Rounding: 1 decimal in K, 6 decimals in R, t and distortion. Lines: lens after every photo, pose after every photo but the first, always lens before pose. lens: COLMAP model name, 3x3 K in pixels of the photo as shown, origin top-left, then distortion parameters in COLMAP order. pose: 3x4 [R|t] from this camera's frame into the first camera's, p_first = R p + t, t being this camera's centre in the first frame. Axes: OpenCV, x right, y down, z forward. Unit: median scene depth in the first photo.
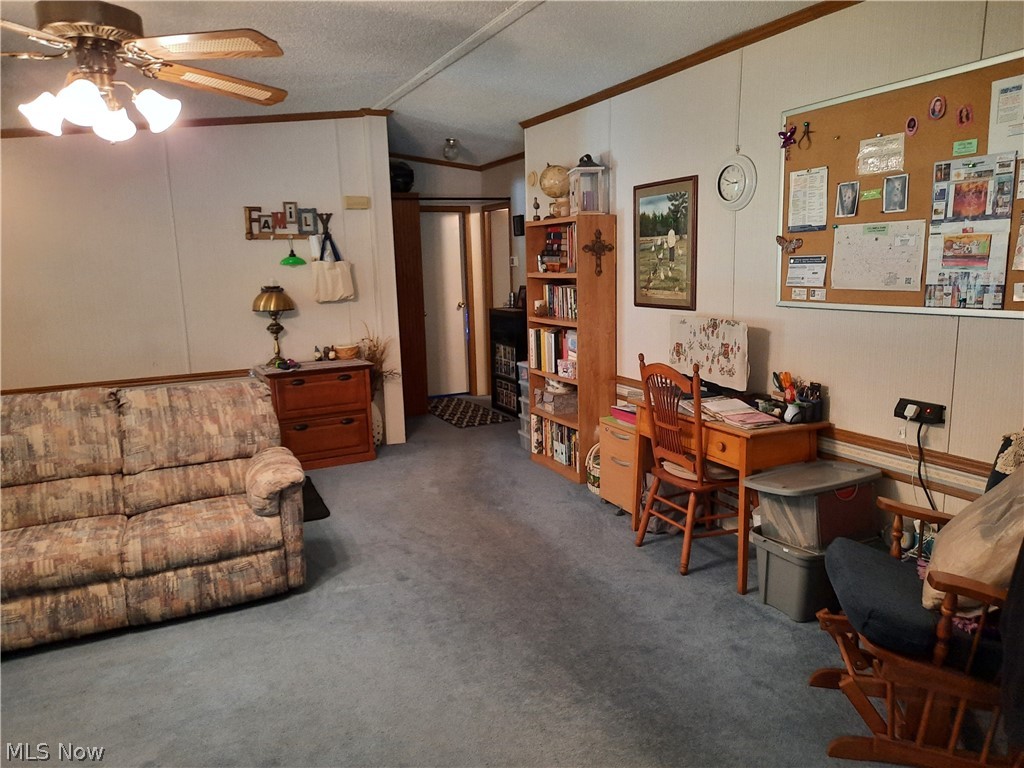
lens RADIAL K [[736.5, 0, 507.1], [0, 736.5, 384.0], [0, 0, 1]] dist [0.030450, -0.029010]
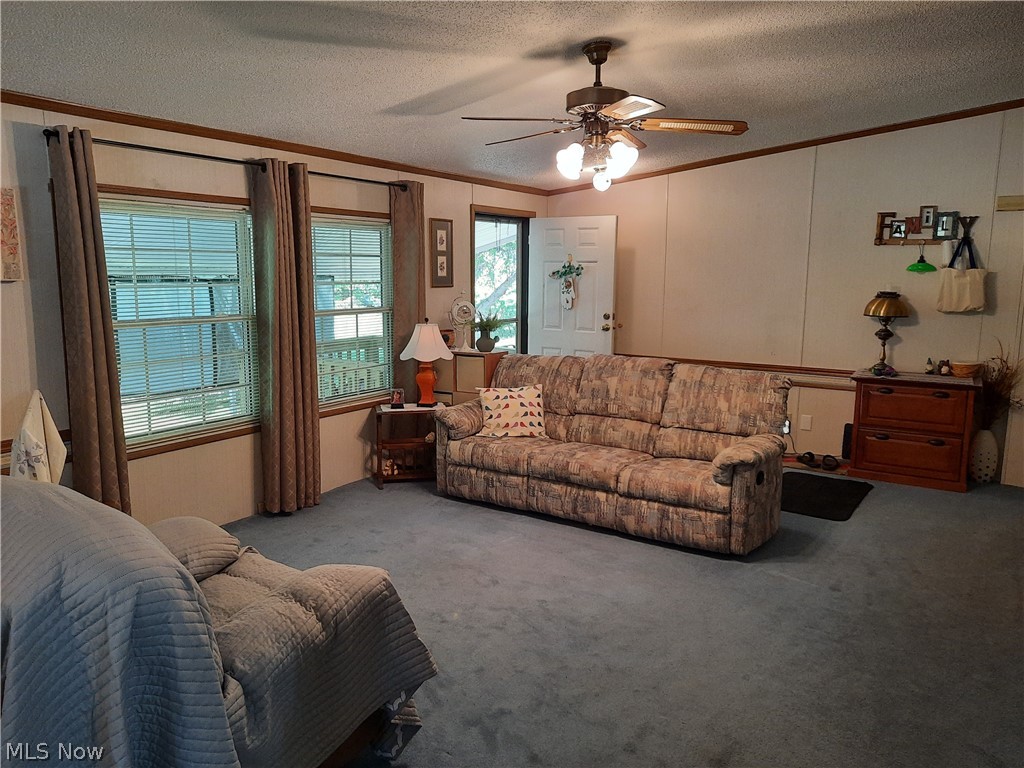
lens RADIAL K [[736.5, 0, 502.3], [0, 736.5, 385.0], [0, 0, 1]] dist [0.030450, -0.029010]
pose [[0.507922, 0.166111, -0.845235, 0.440241], [-0.166506, 0.981658, 0.092864, -0.024182], [0.845157, 0.093569, 0.526264, 0.074856]]
